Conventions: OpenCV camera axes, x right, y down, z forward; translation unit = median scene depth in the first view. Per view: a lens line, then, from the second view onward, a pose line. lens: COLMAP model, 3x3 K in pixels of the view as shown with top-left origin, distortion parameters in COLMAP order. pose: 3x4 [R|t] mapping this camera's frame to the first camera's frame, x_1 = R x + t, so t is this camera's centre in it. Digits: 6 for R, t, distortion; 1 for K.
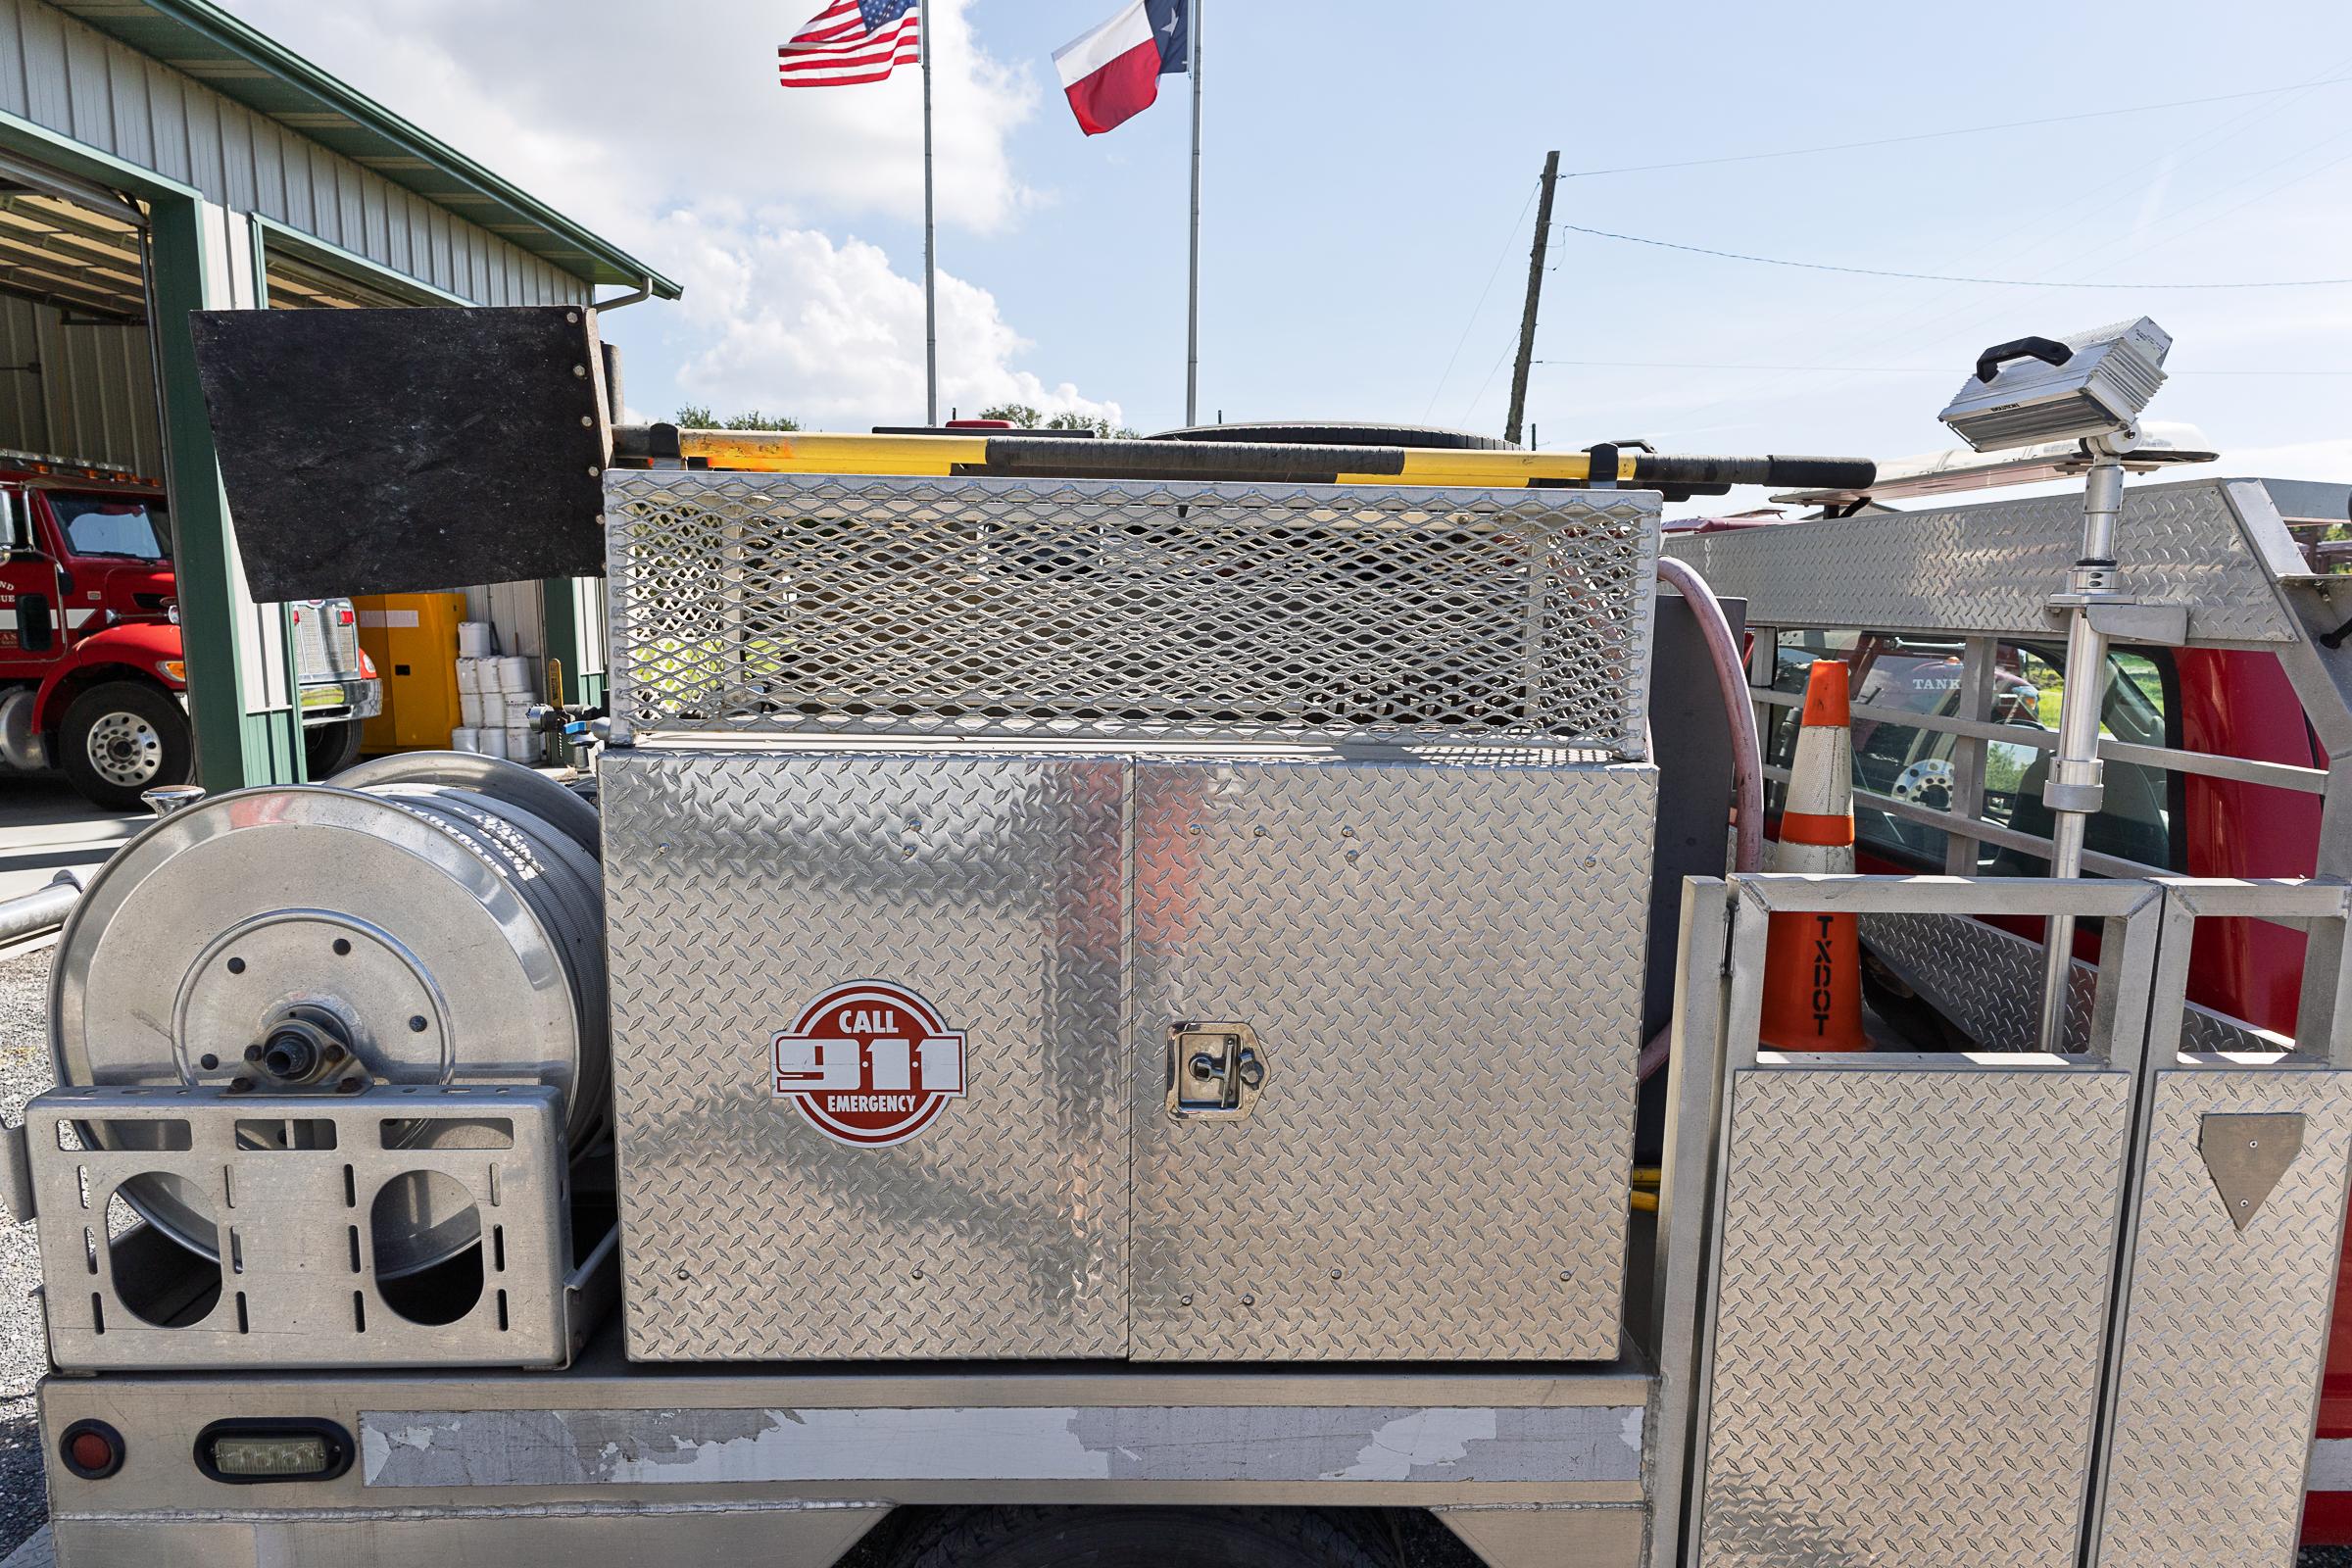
lens RADIAL K [[1285.2, 0, 1181.4], [0, 1285.2, 772.4], [0, 0, 1]] dist [0.023310, -0.017122]
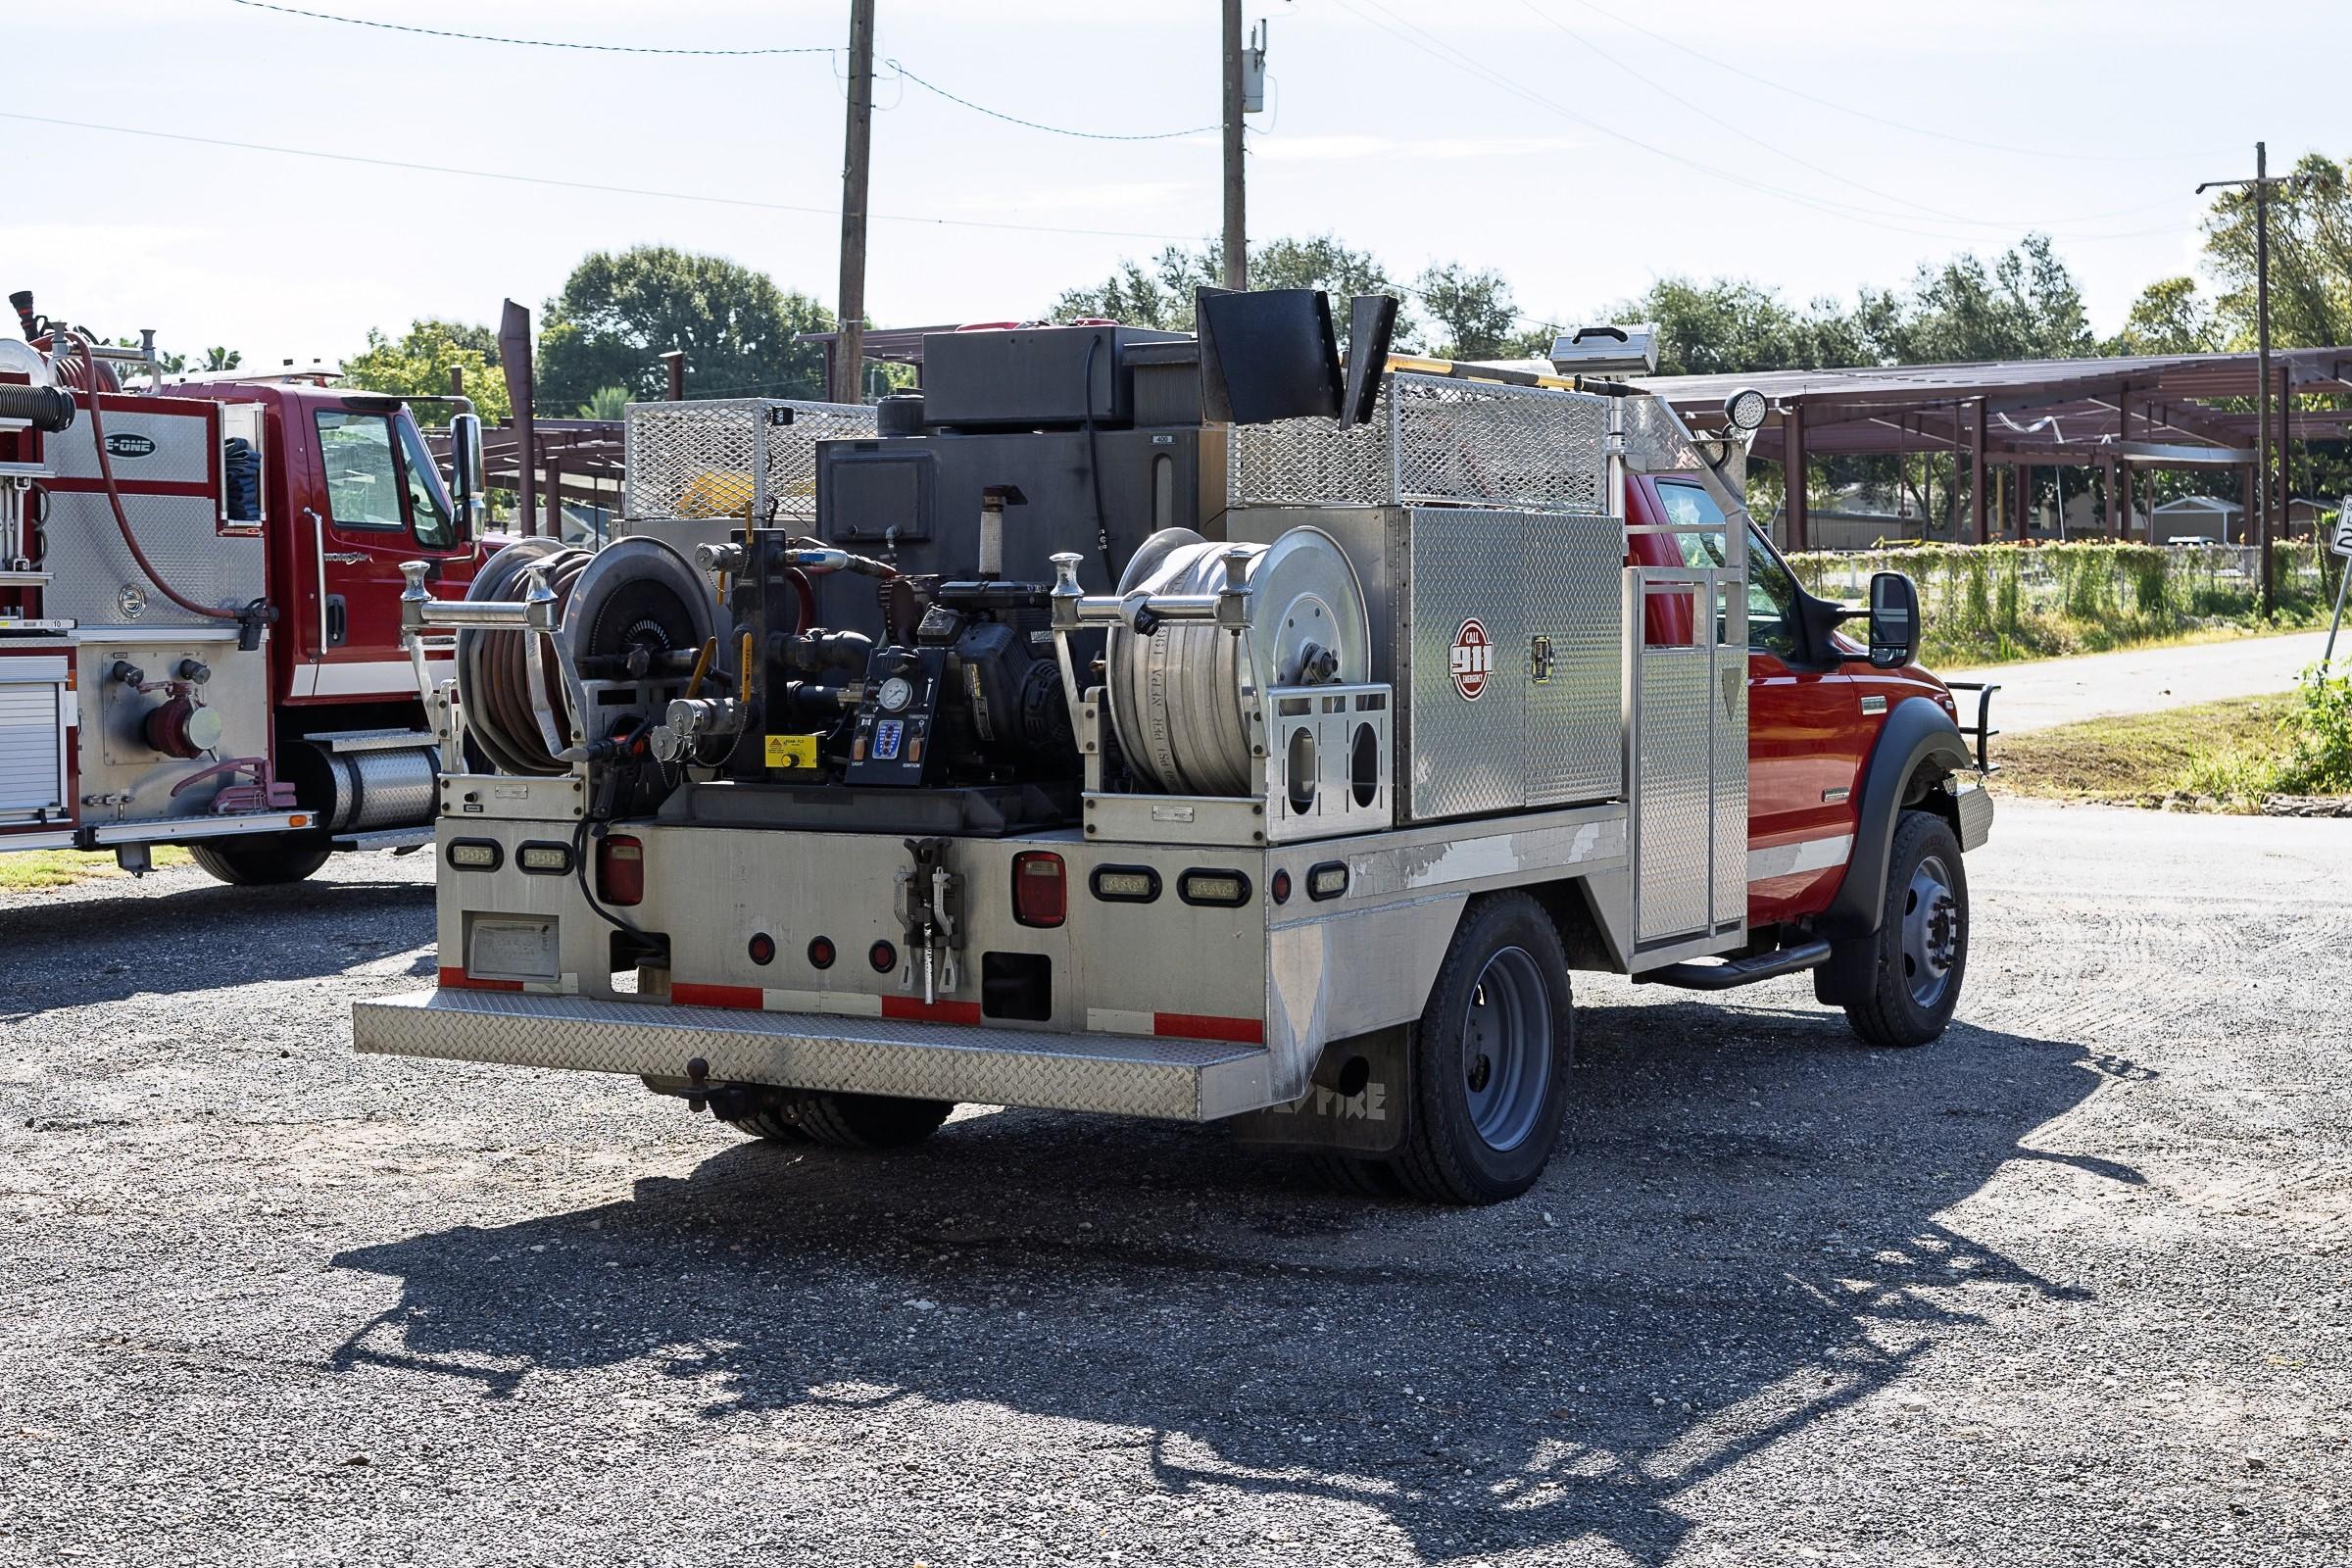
lens RADIAL K [[3486.7, 0, 1182.3], [0, 3486.7, 779.4], [0, 0, 1]] dist [0.021064, -0.051948]
pose [[0.535704, -0.060070, 0.842267, -5.048687], [0.132107, 0.991146, -0.013336, 0.416704], [-0.834008, 0.118413, 0.538896, -1.556468]]
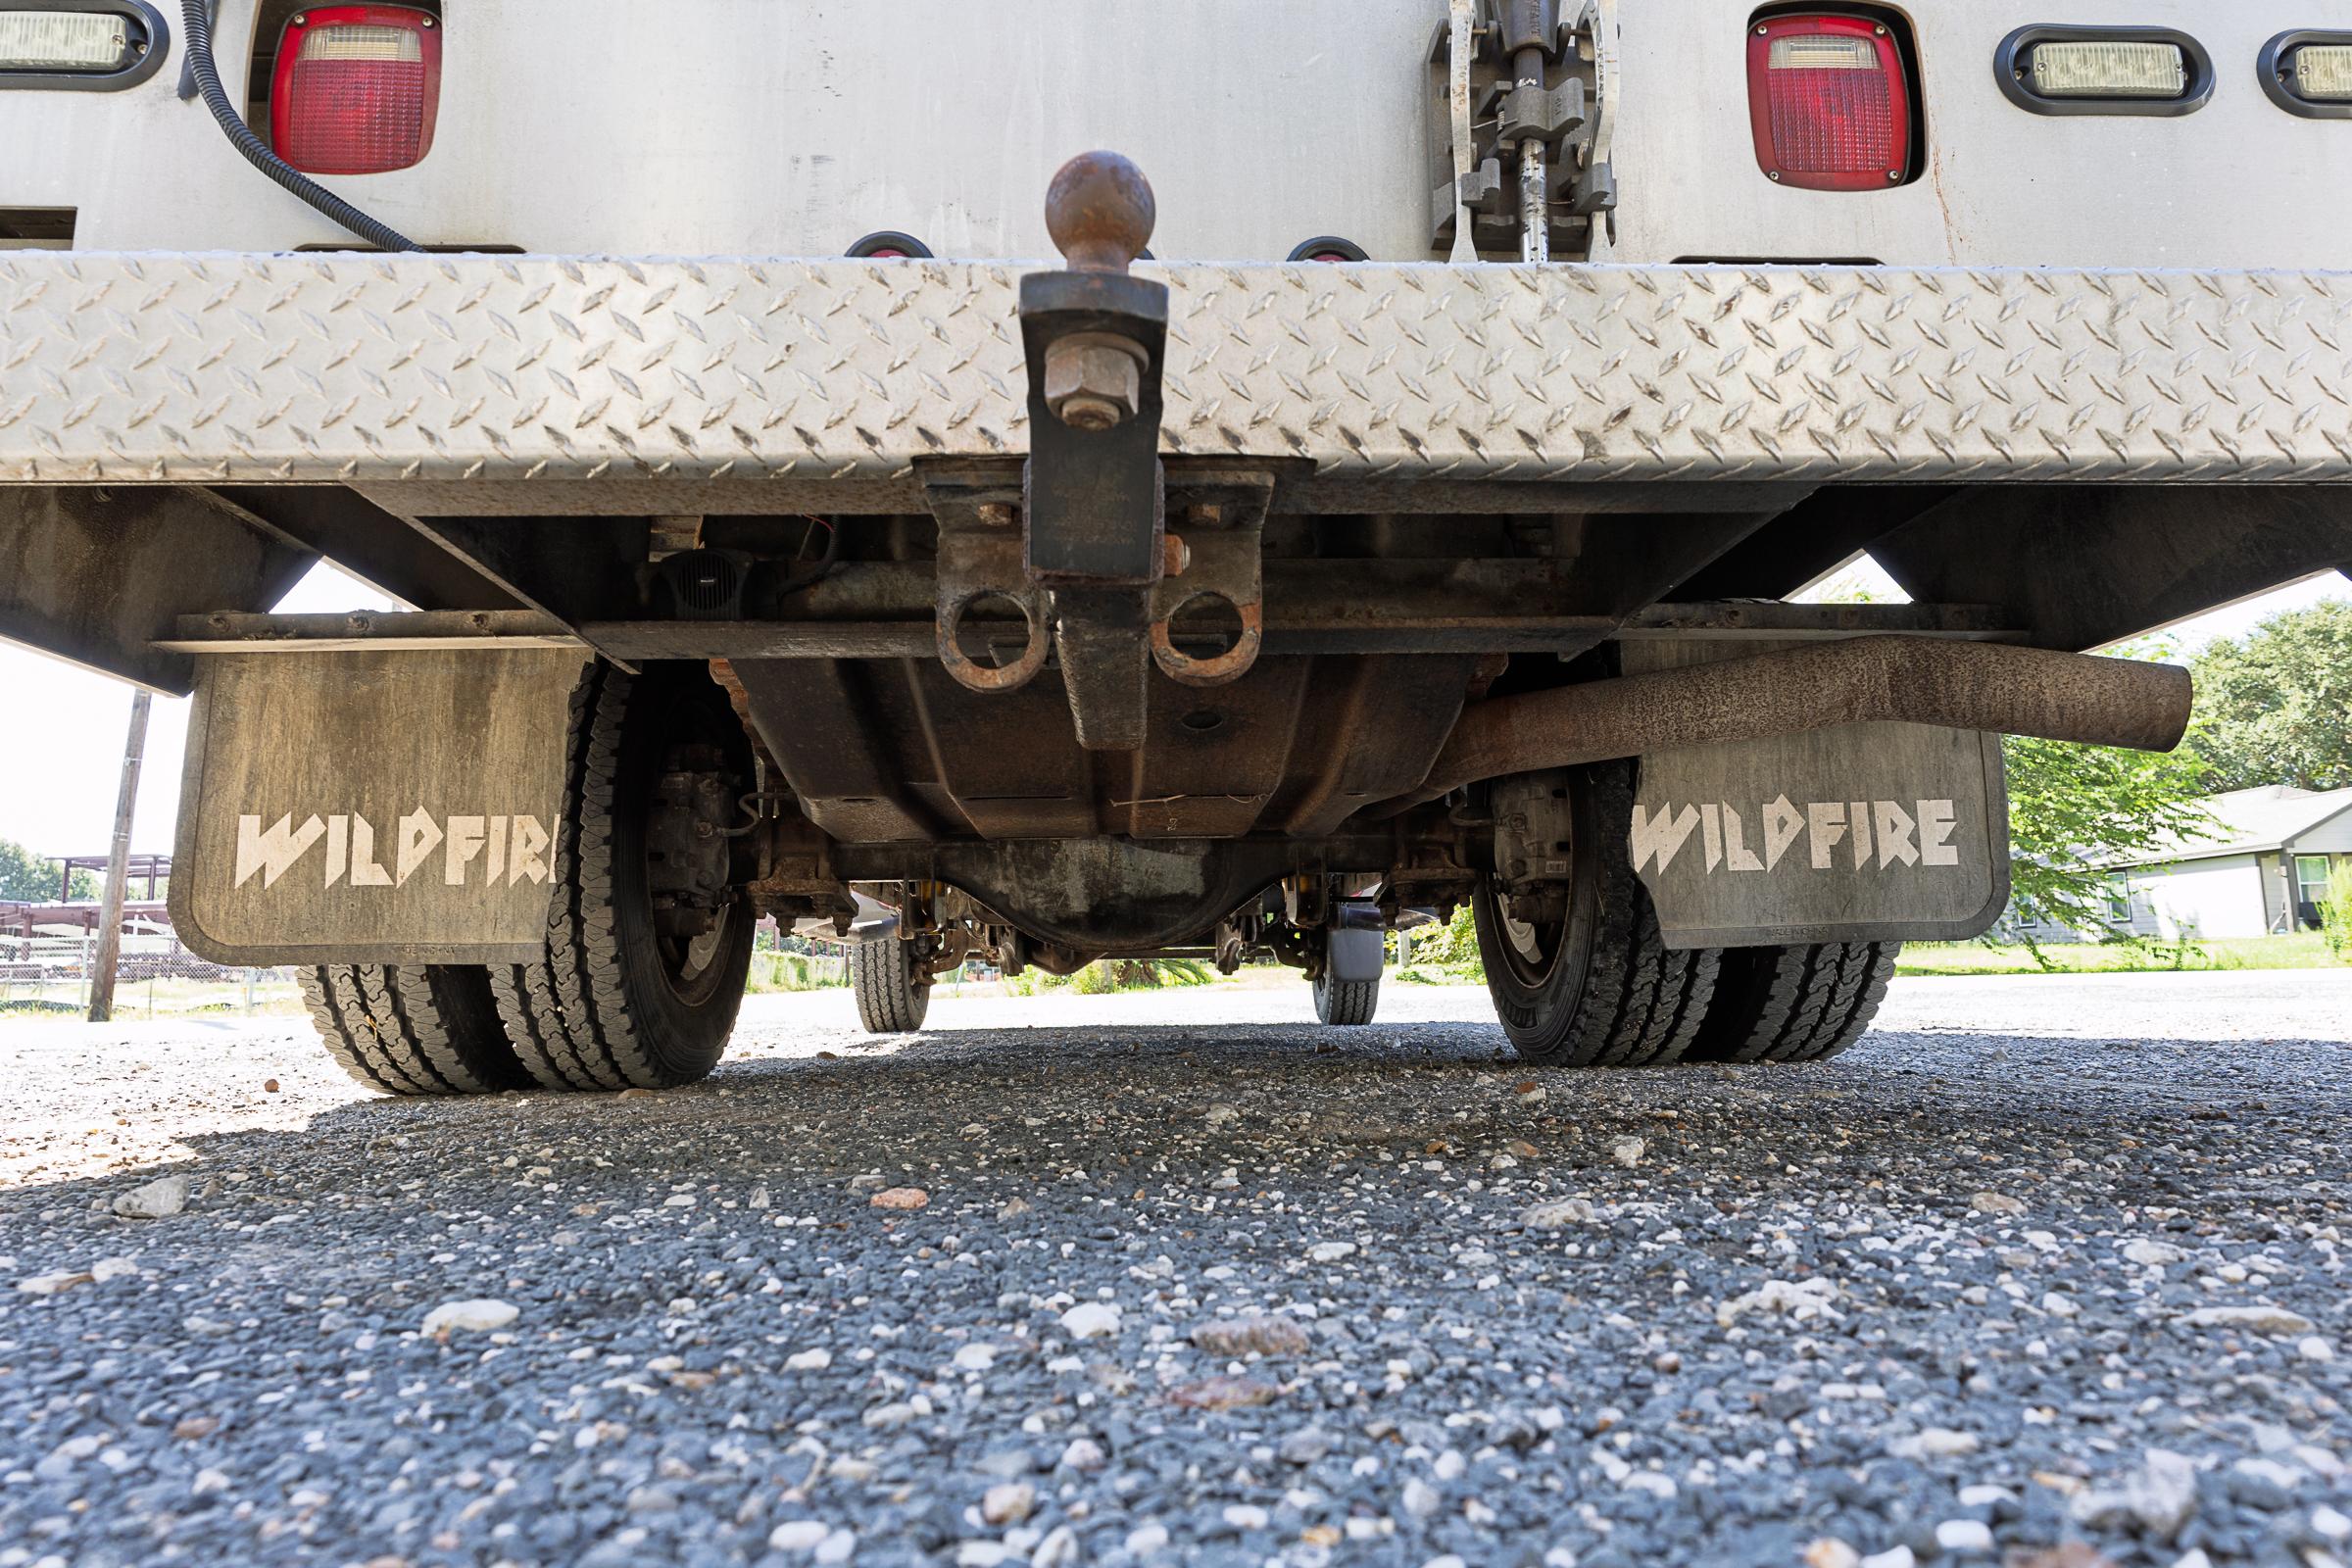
lens RADIAL K [[1392.3, 0, 1181.9], [0, 1392.3, 787.3], [0, 0, 1]] dist [0.001461, -0.000023]
pose [[-0.014882, 0.136155, 0.990576, -1.577851], [0.159147, 0.978379, -0.132087, 0.891347], [-0.987143, 0.155681, -0.036229, 1.812705]]
